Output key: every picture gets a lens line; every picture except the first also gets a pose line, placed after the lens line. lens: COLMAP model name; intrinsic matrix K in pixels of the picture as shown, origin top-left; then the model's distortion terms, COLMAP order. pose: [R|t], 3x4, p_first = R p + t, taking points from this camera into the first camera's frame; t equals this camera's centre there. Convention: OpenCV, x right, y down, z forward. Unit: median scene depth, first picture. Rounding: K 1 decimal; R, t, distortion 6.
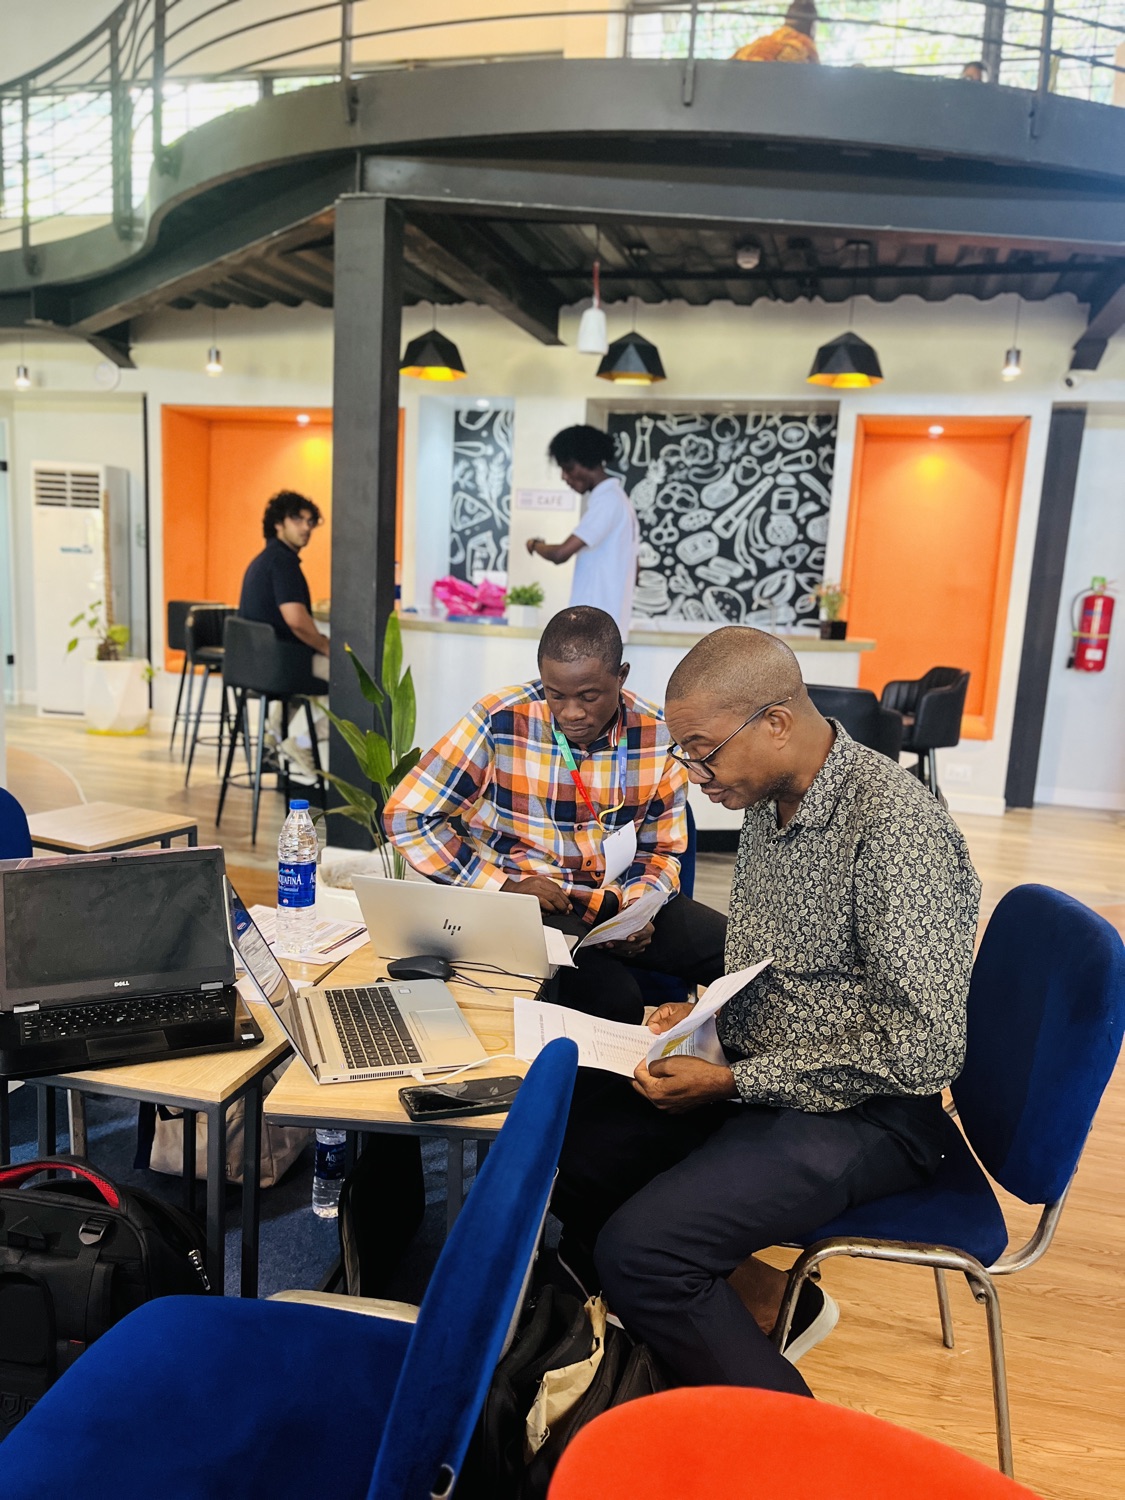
lens RADIAL K [[1148.0, 0, 564.1], [0, 1148.0, 763.3], [0, 0, 1]] dist [0.056669, -0.065078]
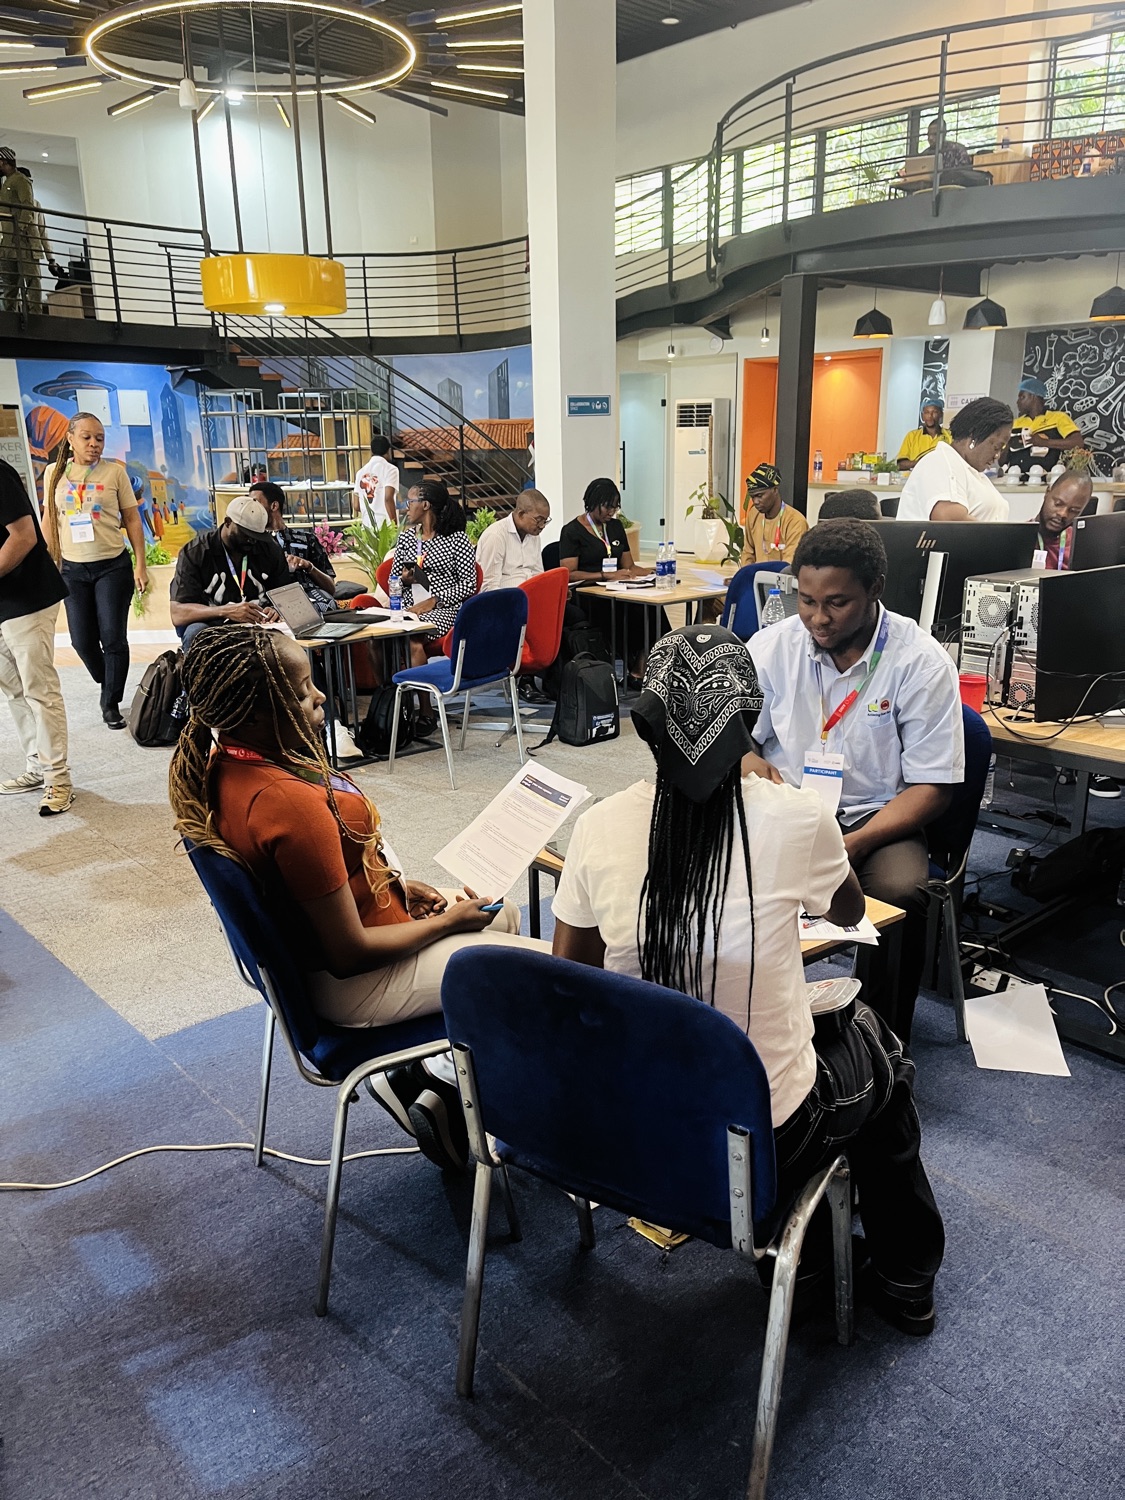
lens RADIAL K [[1148.0, 0, 560.3], [0, 1148.0, 752.3], [0, 0, 1]] dist [0.056669, -0.065078]
pose [[0.838952, 0.081957, -0.537999, 0.376618], [-0.033121, 0.994452, 0.099844, 0.094418], [0.543197, -0.065945, 0.837012, -0.578432]]
